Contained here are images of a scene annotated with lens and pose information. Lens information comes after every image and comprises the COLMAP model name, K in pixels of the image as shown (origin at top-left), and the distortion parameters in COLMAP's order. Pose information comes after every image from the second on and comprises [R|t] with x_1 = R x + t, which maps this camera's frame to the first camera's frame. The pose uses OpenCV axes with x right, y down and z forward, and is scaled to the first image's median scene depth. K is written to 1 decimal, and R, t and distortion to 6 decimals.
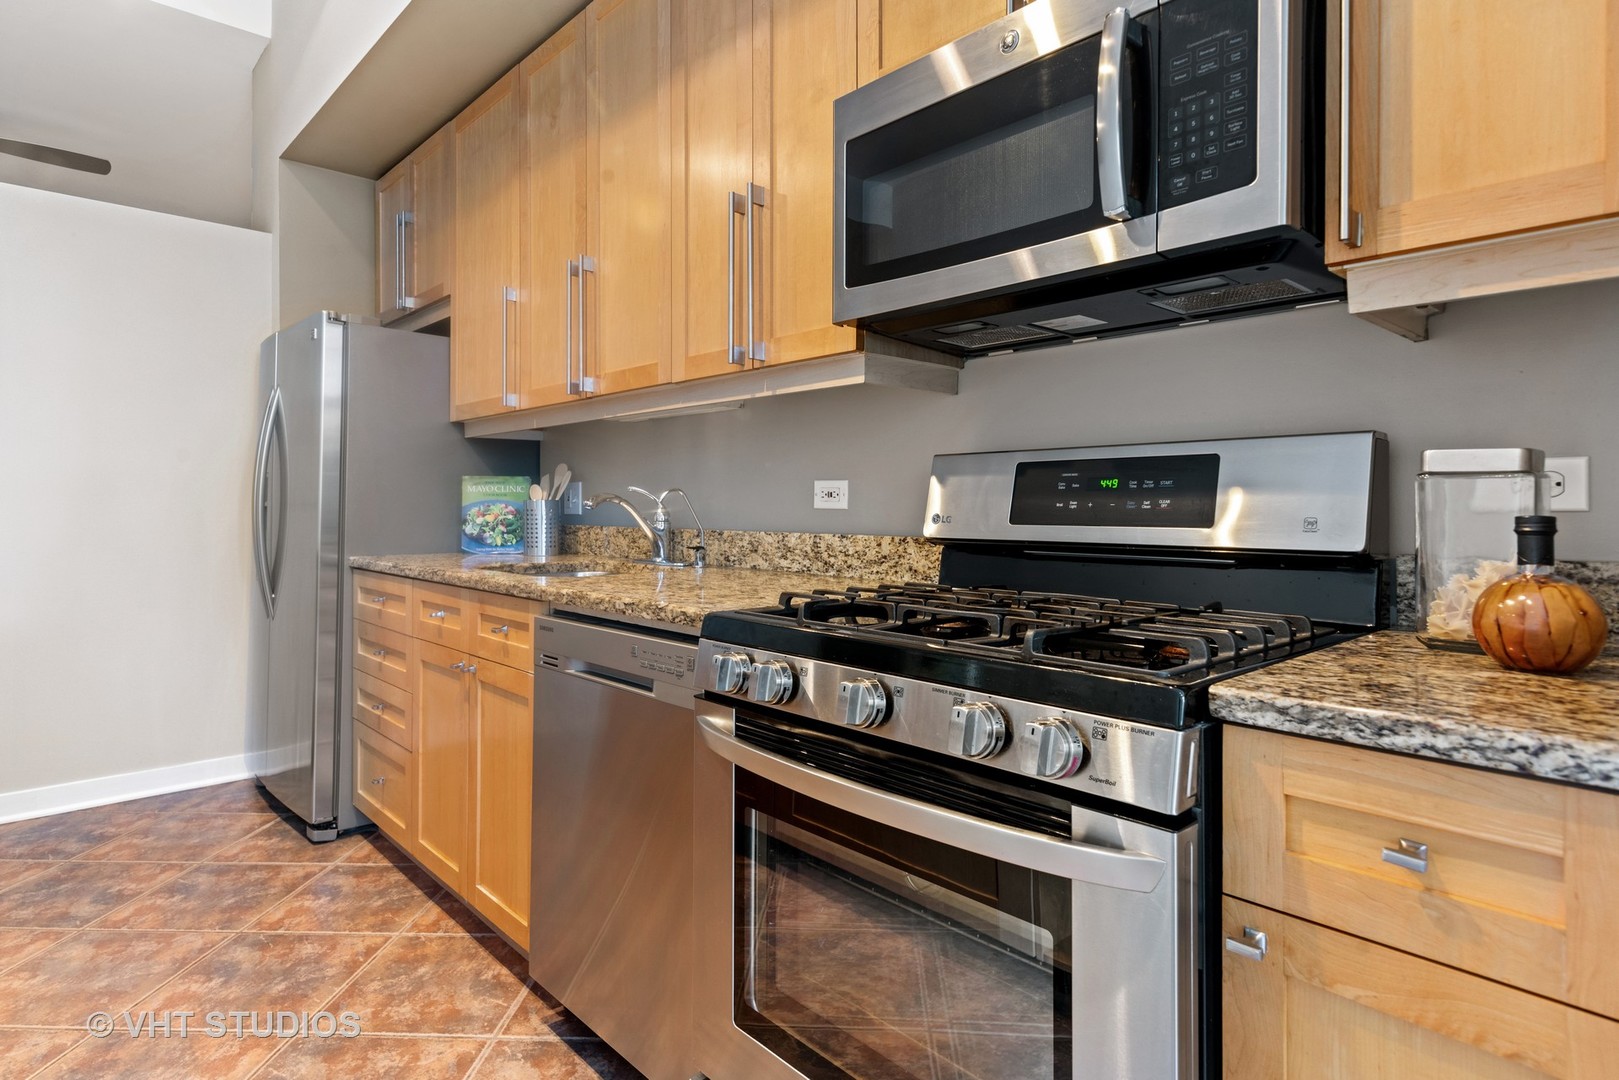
lens RADIAL K [[880.4, 0, 810.3], [0, 880.4, 518.4], [0, 0, 1]] dist [0.002371, -0.000864]
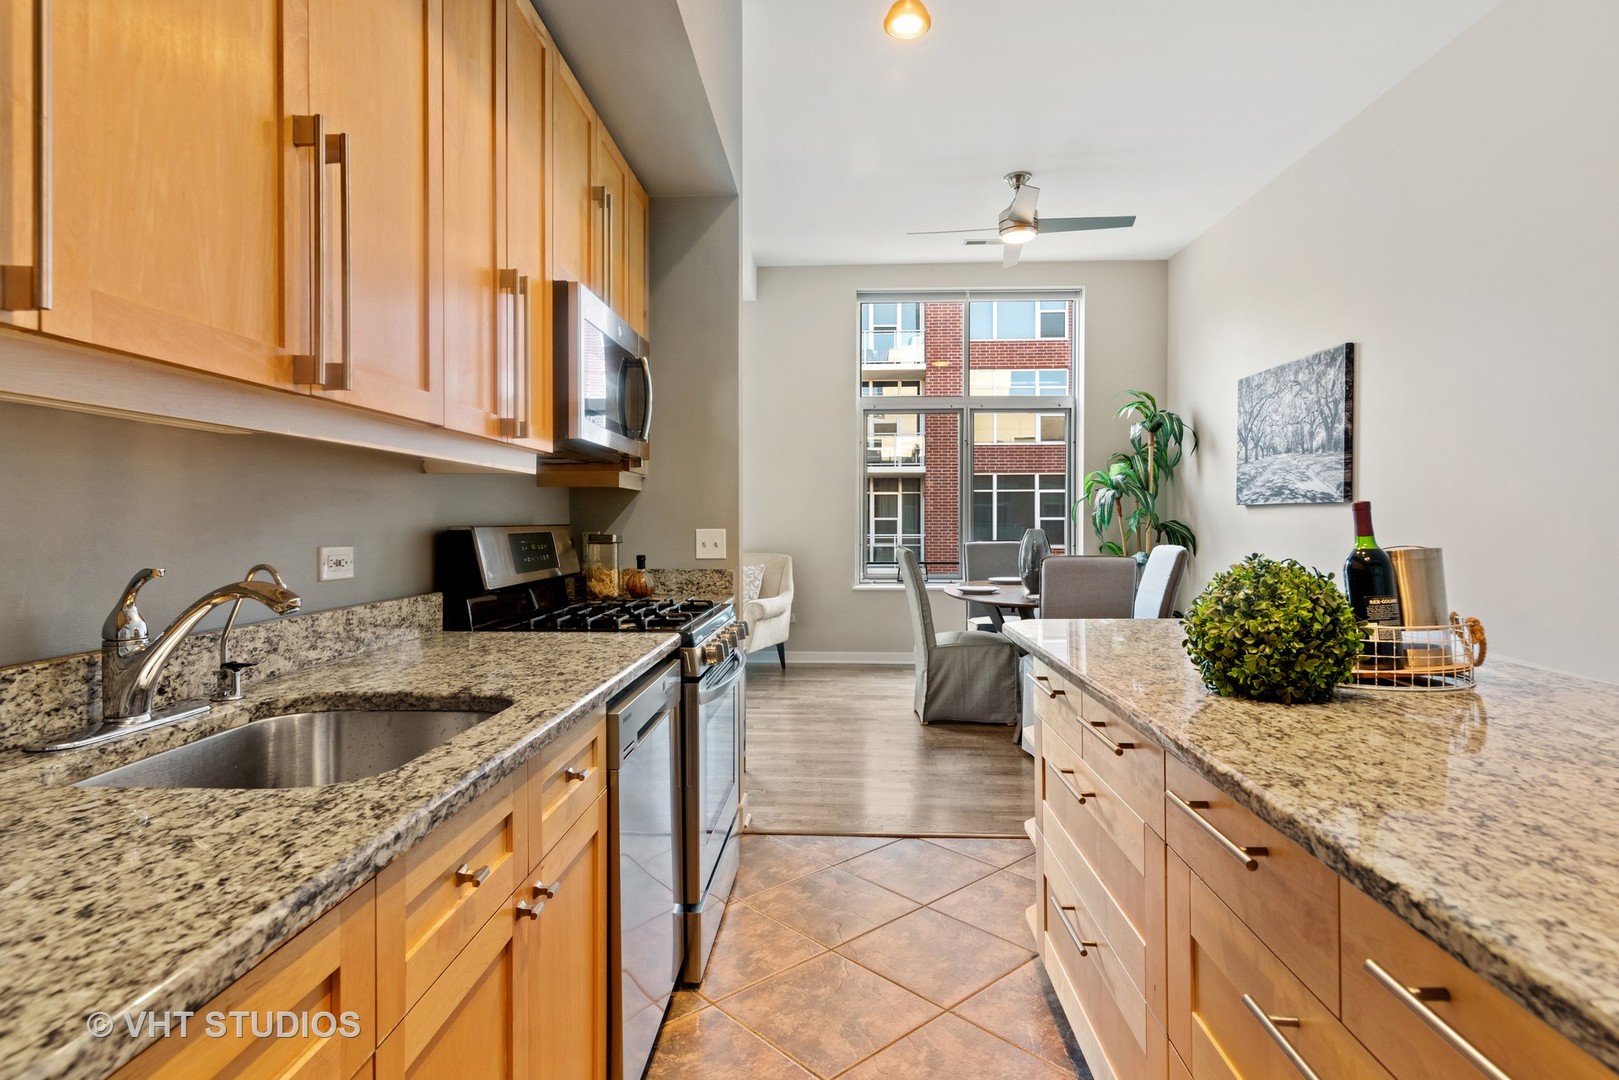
lens RADIAL K [[880.4, 0, 810.3], [0, 880.4, 518.4], [0, 0, 1]] dist [0.002371, -0.000864]
pose [[-0.705645, -0.005207, 0.708547, -1.505744], [0.002764, 0.999945, 0.010101, -0.128567], [-0.708560, 0.009086, -0.705592, 2.103764]]
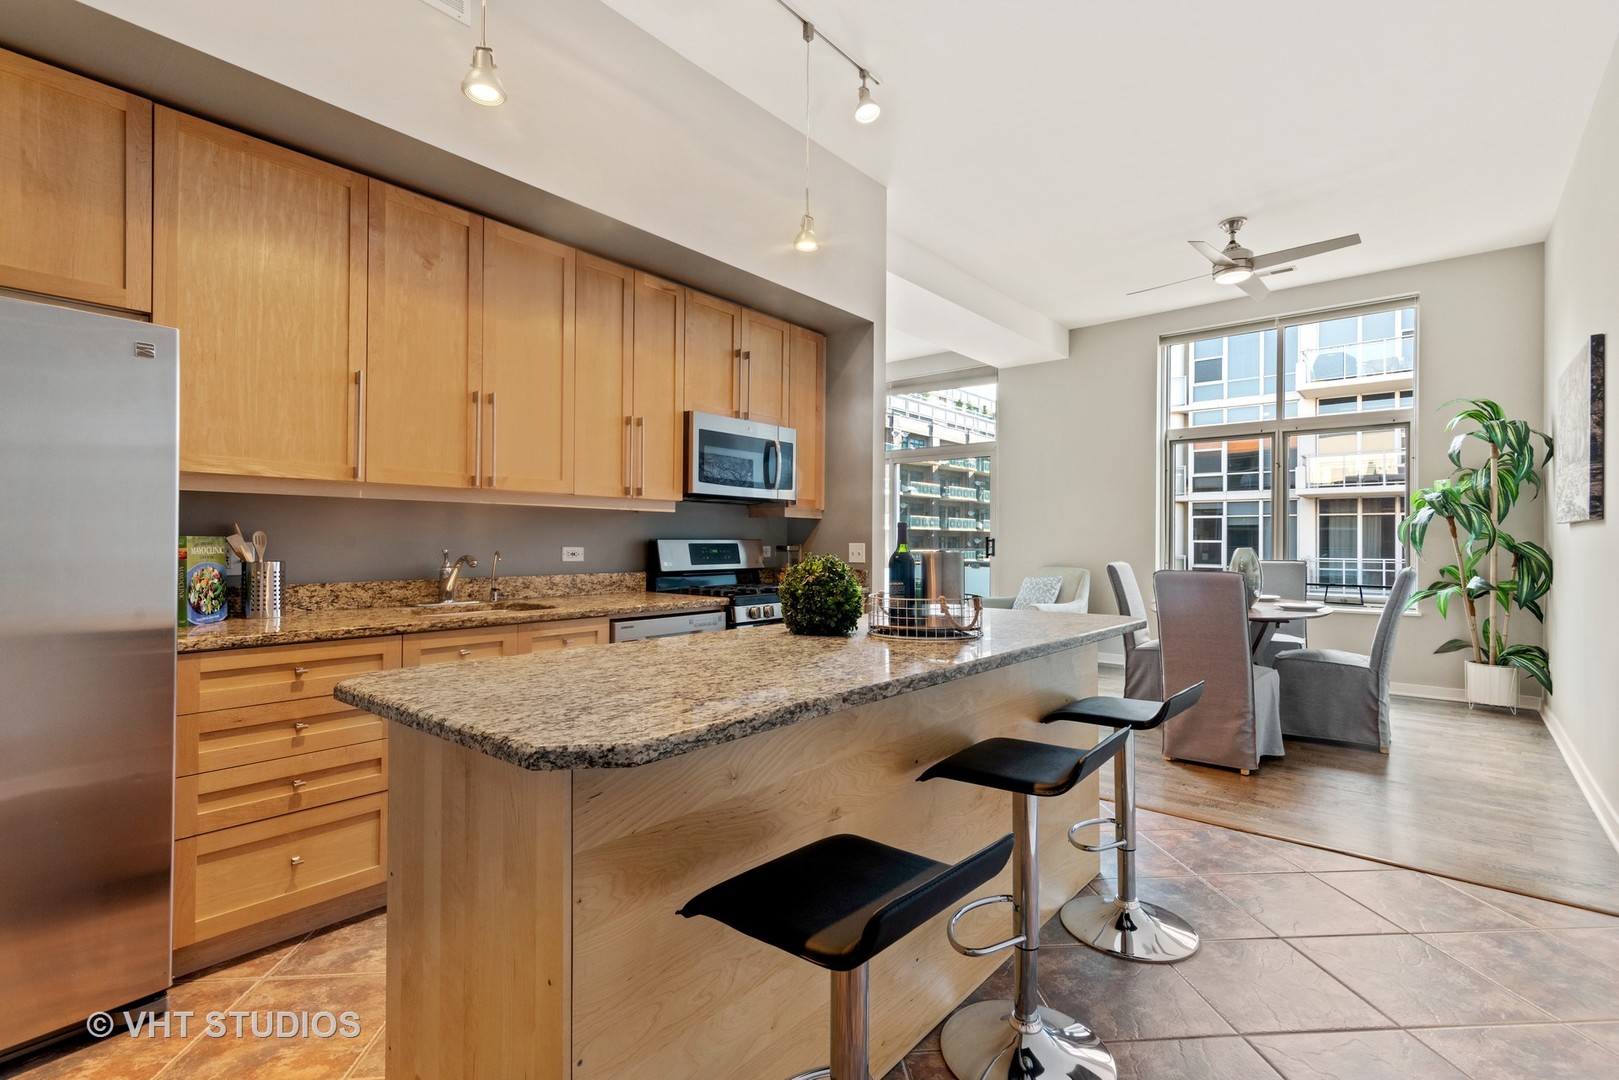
lens RADIAL K [[751.2, 0, 810.0], [0, 751.2, 564.5], [0, 0, 1]] dist [0.013875, -0.000148]
pose [[-0.124432, -0.038138, 0.991495, -2.802458], [0.004177, 0.999232, 0.038960, -0.110528], [-0.992219, 0.008990, -0.124177, 1.122793]]
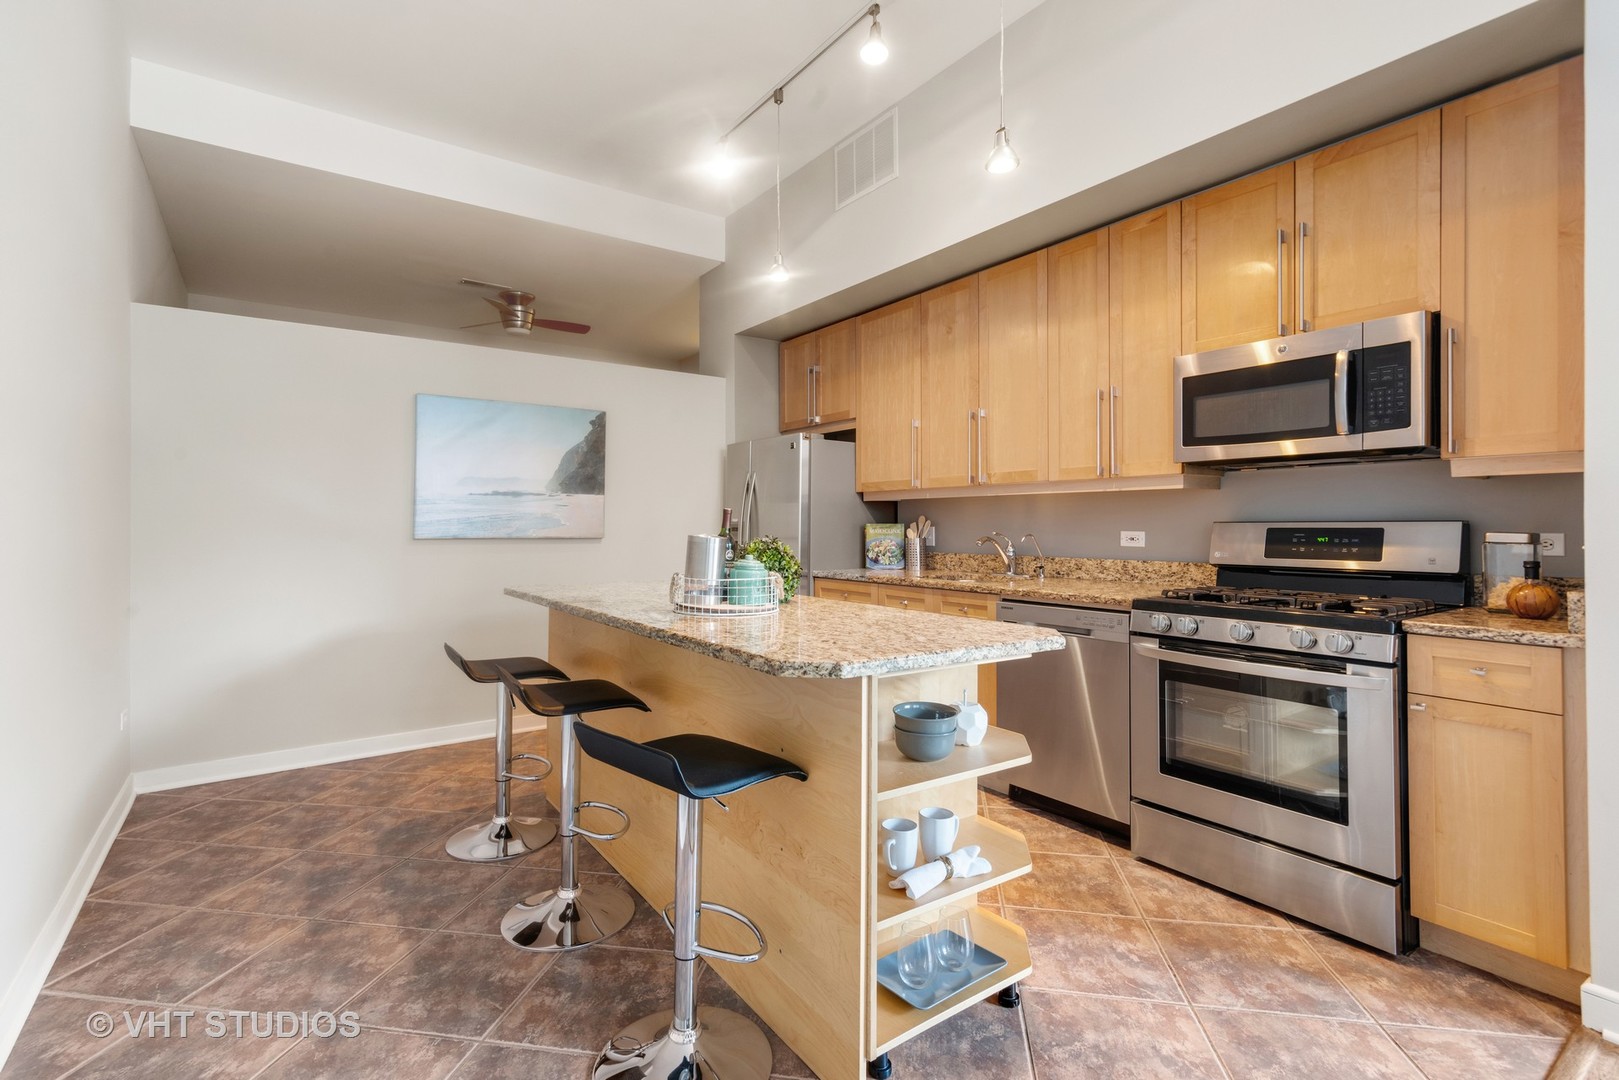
lens RADIAL K [[750.2, 0, 805.8], [0, 750.2, 532.4], [0, 0, 1]] dist [0.002990, -0.000106]
pose [[0.990493, -0.005130, -0.137465, -0.723831], [0.004729, 0.999984, -0.003244, -0.064089], [0.137480, 0.002563, 0.990501, -1.083269]]
